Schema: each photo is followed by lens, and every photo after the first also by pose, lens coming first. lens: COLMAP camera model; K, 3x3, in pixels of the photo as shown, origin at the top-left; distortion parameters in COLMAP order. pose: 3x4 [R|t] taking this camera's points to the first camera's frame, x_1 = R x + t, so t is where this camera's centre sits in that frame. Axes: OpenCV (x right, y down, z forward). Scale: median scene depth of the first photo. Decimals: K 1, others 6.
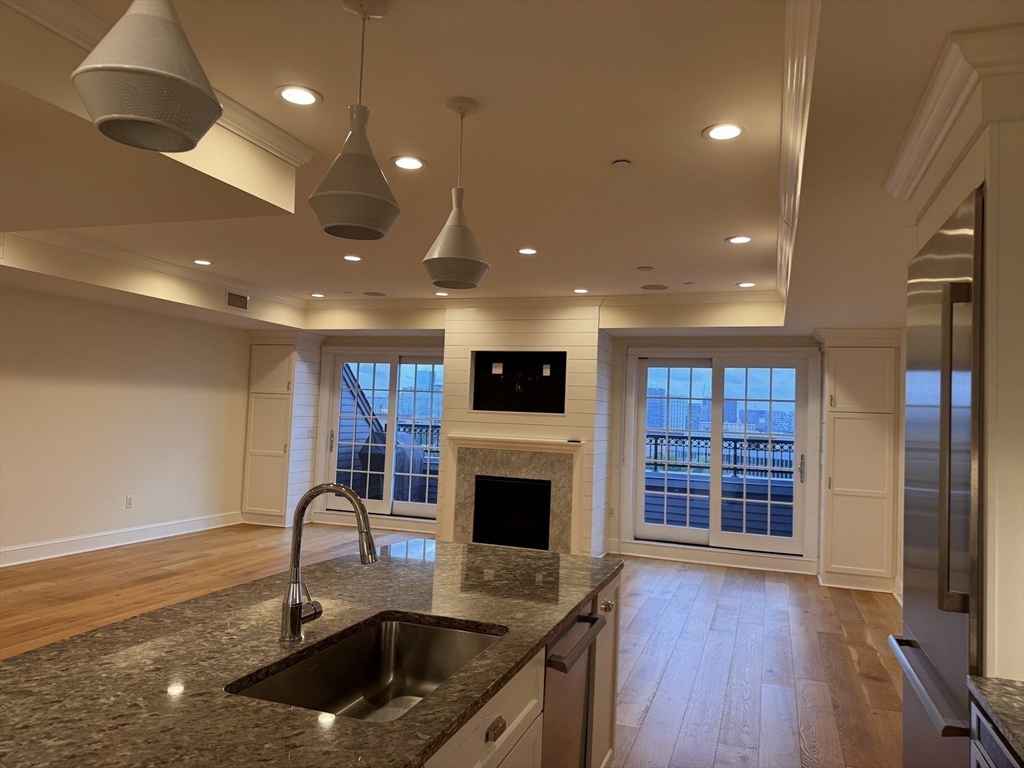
lens RADIAL K [[710.6, 0, 502.8], [0, 710.6, 375.6], [0, 0, 1]] dist [0.056169, -0.050888]
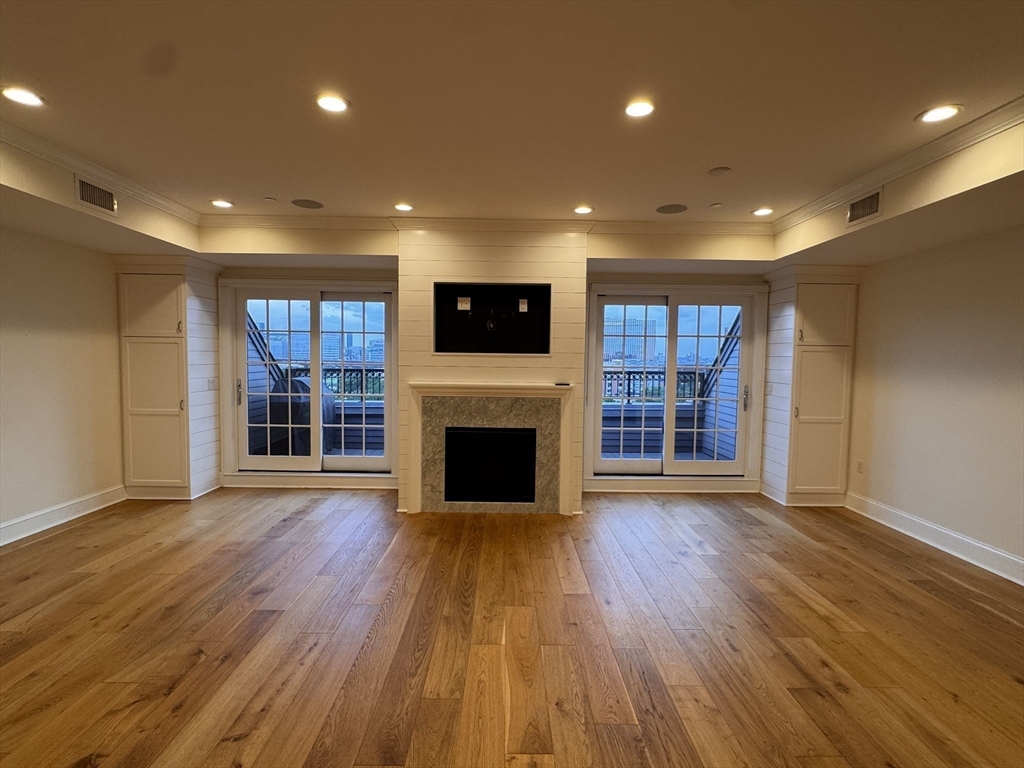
lens RADIAL K [[491.8, 0, 508.4], [0, 491.8, 384.9], [0, 0, 1]] dist [-0.012810, -0.001540]
pose [[0.936701, -0.047323, 0.346919, -0.171723], [0.004756, 0.992452, 0.122539, 0.015171], [-0.350099, -0.113132, 0.929856, 0.416419]]
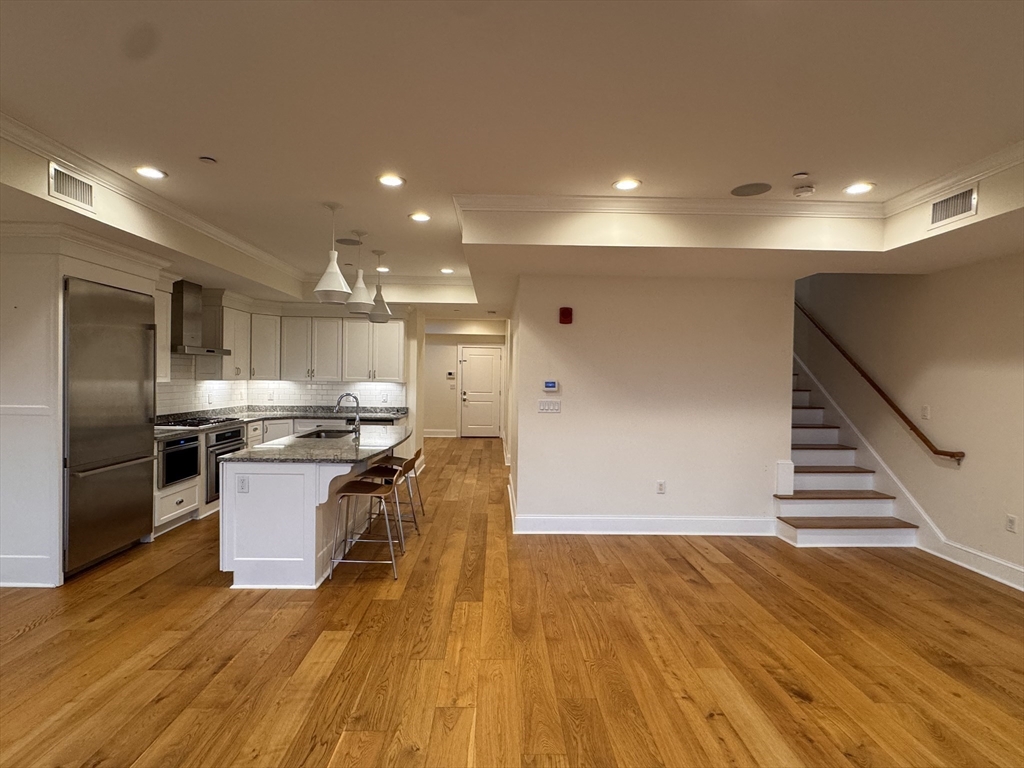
lens RADIAL K [[517.3, 0, 506.3], [0, 517.3, 393.3], [0, 0, 1]] dist [0.001061, 0.000123]
pose [[-0.929193, -0.044346, -0.366924, -0.003506], [-0.034257, 0.998836, -0.033965, 0.050175], [0.368003, -0.018990, -0.929631, 0.888798]]
